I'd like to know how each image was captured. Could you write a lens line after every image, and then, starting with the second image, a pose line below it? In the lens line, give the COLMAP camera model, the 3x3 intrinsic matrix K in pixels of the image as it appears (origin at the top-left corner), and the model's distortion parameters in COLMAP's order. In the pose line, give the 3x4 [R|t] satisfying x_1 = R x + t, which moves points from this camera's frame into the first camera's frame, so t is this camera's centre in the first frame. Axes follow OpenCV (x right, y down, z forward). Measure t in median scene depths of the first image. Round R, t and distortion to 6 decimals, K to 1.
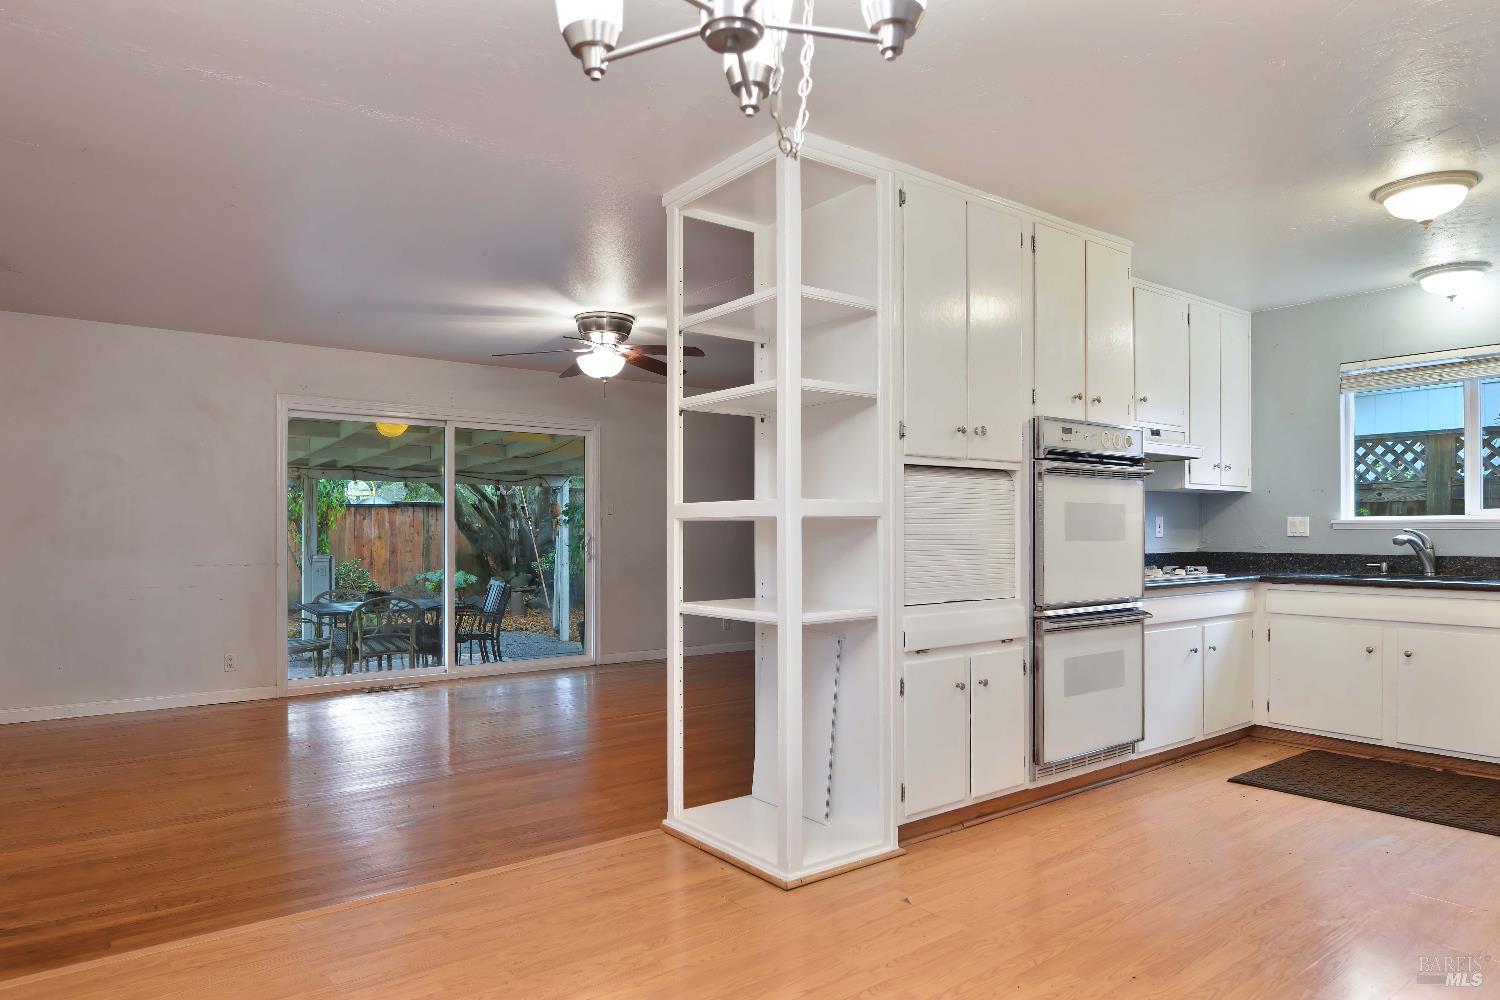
lens RADIAL K [[932.0, 0, 751.1], [0, 932.0, 516.7], [0, 0, 1]] dist [0.060392, -0.087481]
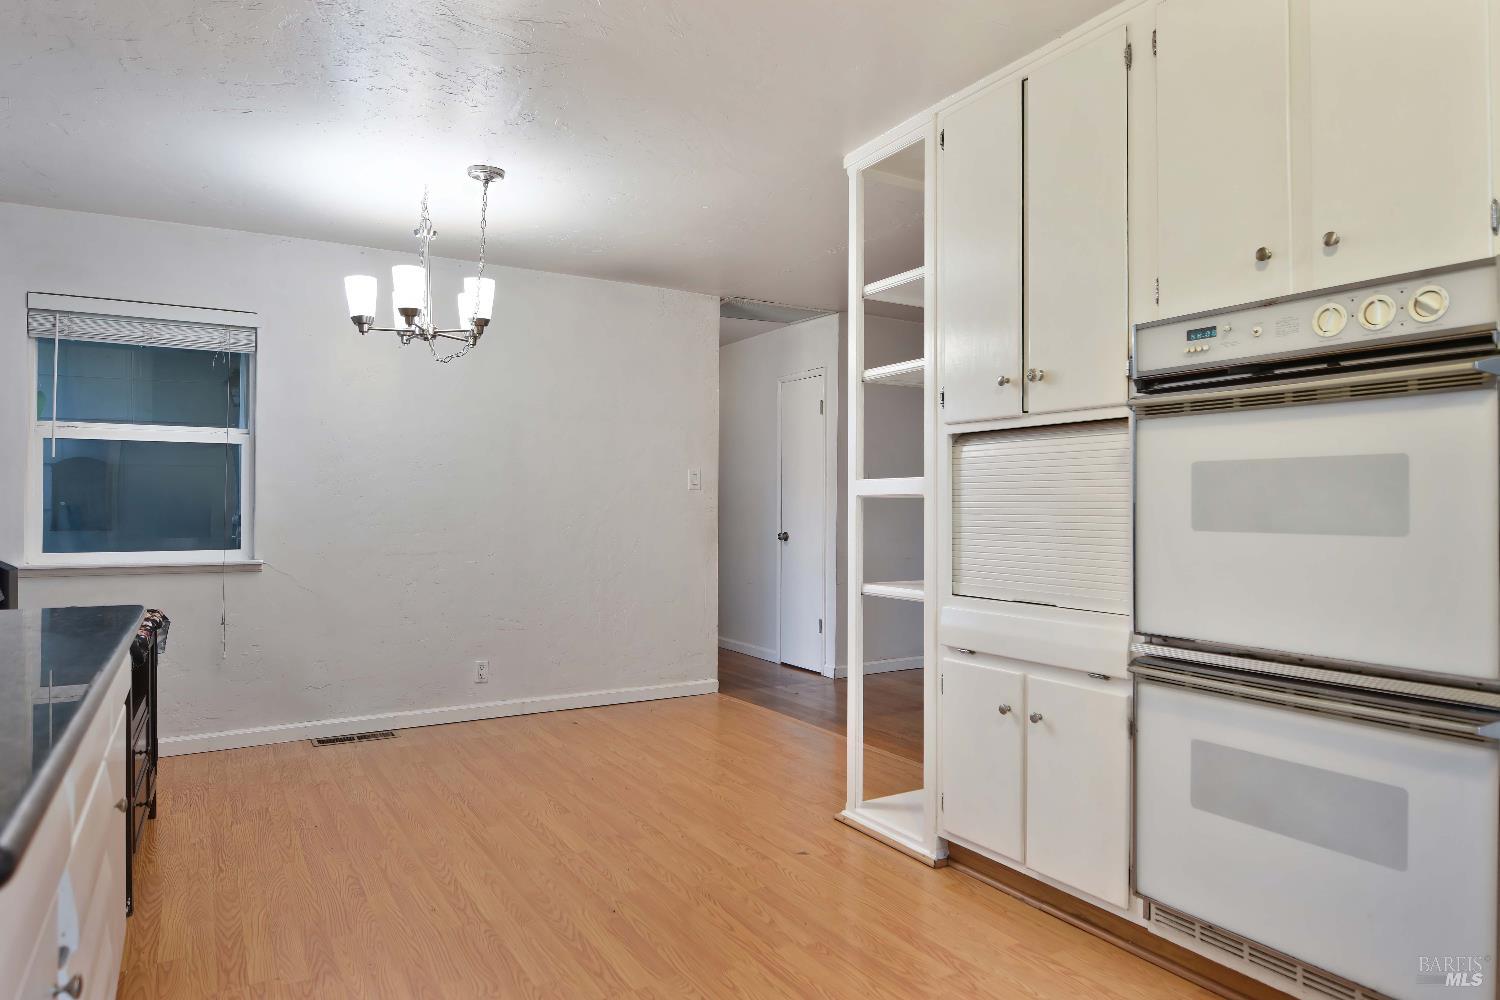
lens RADIAL K [[921.0, 0, 749.4], [0, 921.0, 468.4], [0, 0, 1]] dist [-0.000234, -0.000050]
pose [[-0.112609, -0.032701, -0.993101, 0.874198], [0.011436, 0.999349, -0.034203, 0.004513], [0.993574, -0.015208, -0.112162, 0.759729]]
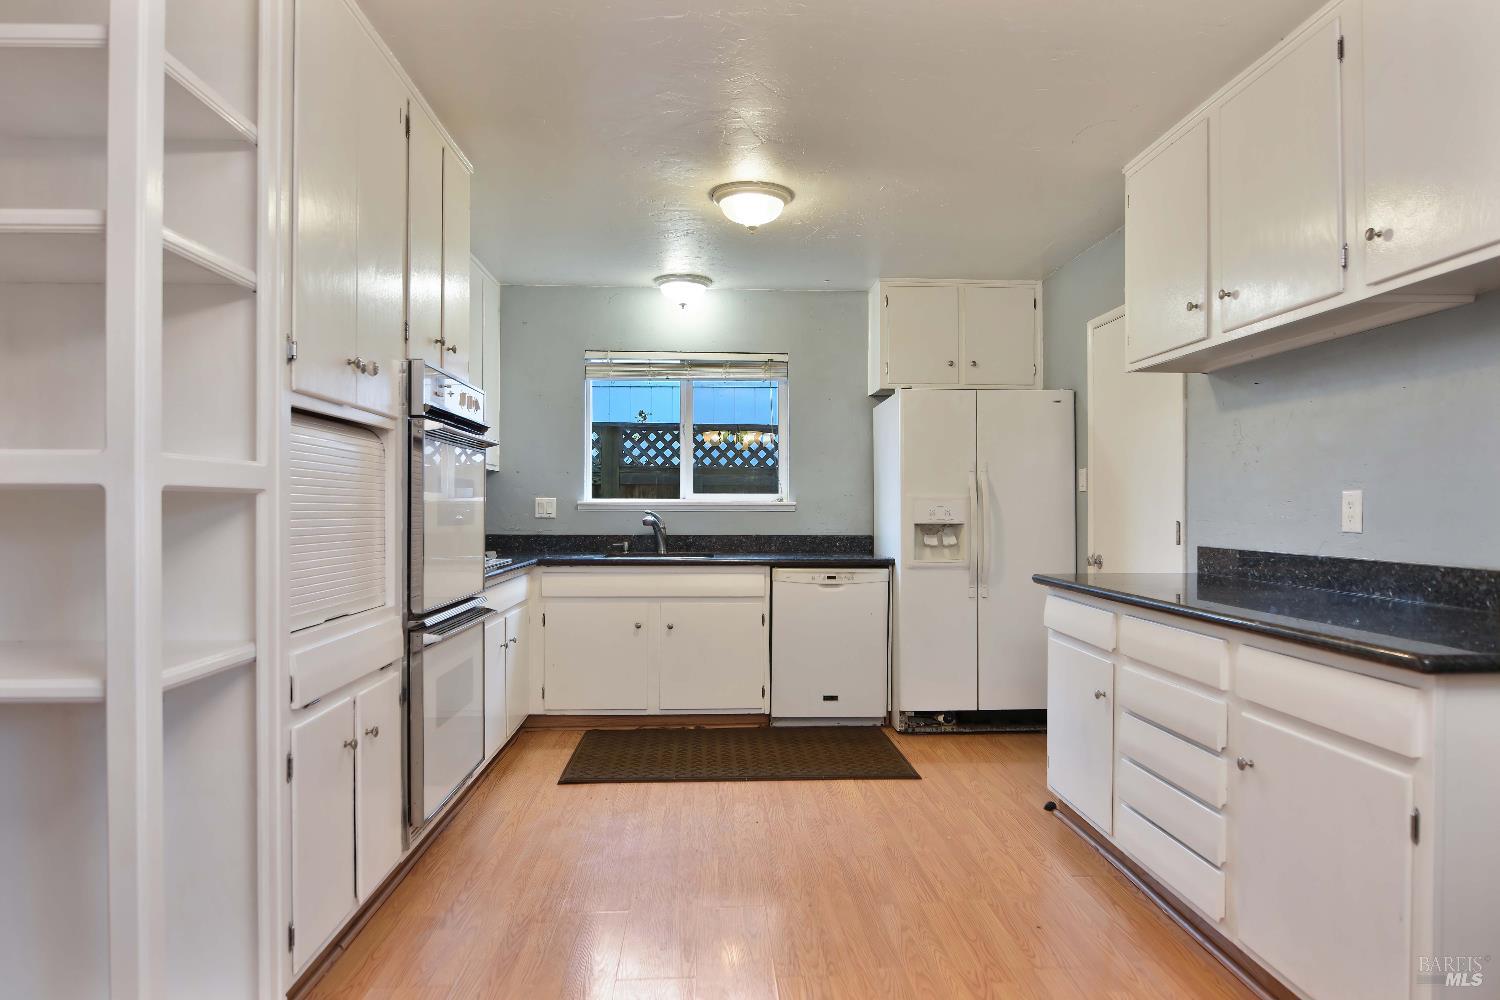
lens RADIAL K [[932.0, 0, 751.1], [0, 932.0, 516.7], [0, 0, 1]] dist [0.060392, -0.087481]
pose [[0.570541, -0.002117, 0.821267, -0.144466], [-0.017696, 0.999733, 0.014871, 0.001620], [-0.821079, -0.023018, 0.570351, 0.331609]]
